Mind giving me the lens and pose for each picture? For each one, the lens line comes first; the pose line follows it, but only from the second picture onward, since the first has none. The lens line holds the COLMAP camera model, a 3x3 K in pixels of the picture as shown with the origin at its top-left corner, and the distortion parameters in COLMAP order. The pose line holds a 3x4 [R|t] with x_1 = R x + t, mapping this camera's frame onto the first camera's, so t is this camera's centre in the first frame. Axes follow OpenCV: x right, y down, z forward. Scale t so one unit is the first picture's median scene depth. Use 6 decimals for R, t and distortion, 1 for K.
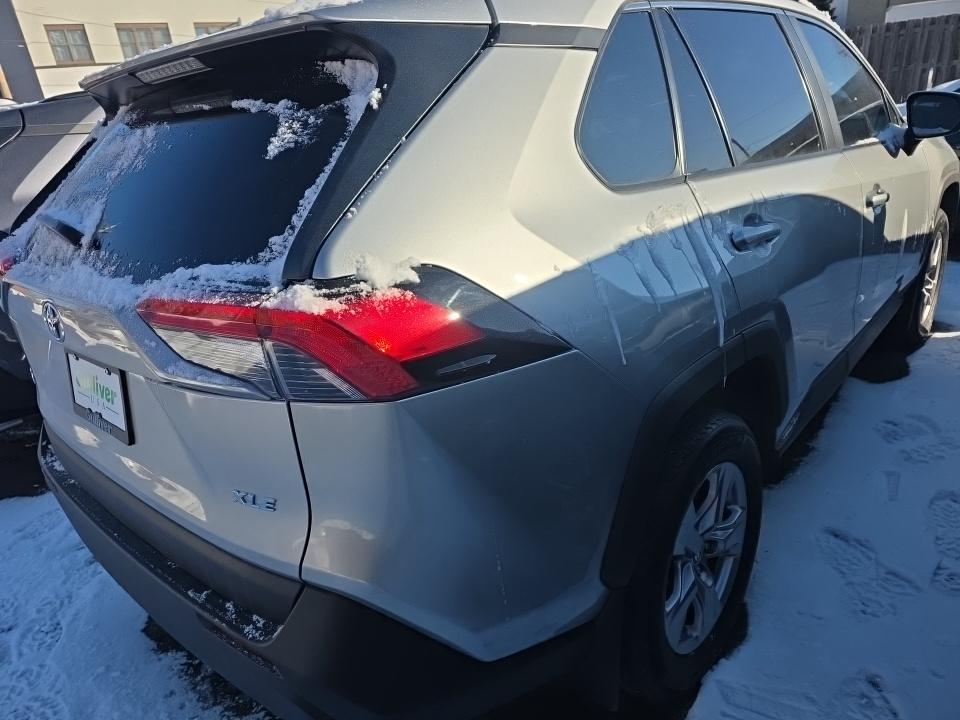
lens RADIAL K [[548.2, 0, 480.8], [0, 548.2, 357.6], [0, 0, 1]] dist [0.044934, -0.028159]
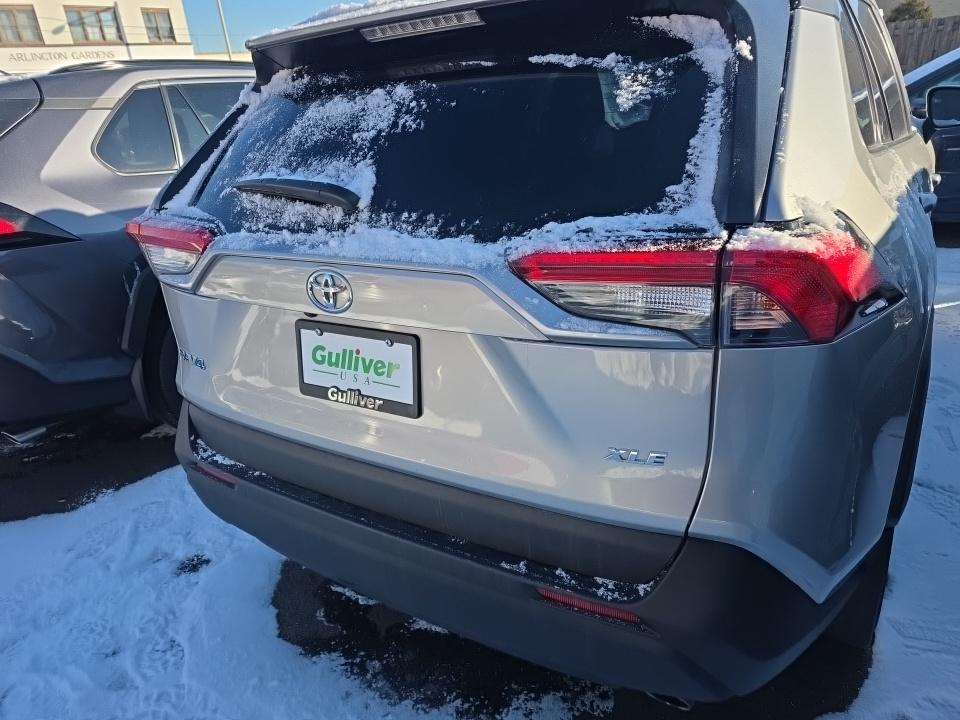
lens RADIAL K [[548.2, 0, 480.8], [0, 548.2, 357.6], [0, 0, 1]] dist [0.044934, -0.028159]
pose [[0.989742, -0.038789, 0.137502, -0.699665], [0.038568, 0.999247, 0.004270, 0.057402], [-0.137564, 0.001077, 0.990492, 0.054806]]
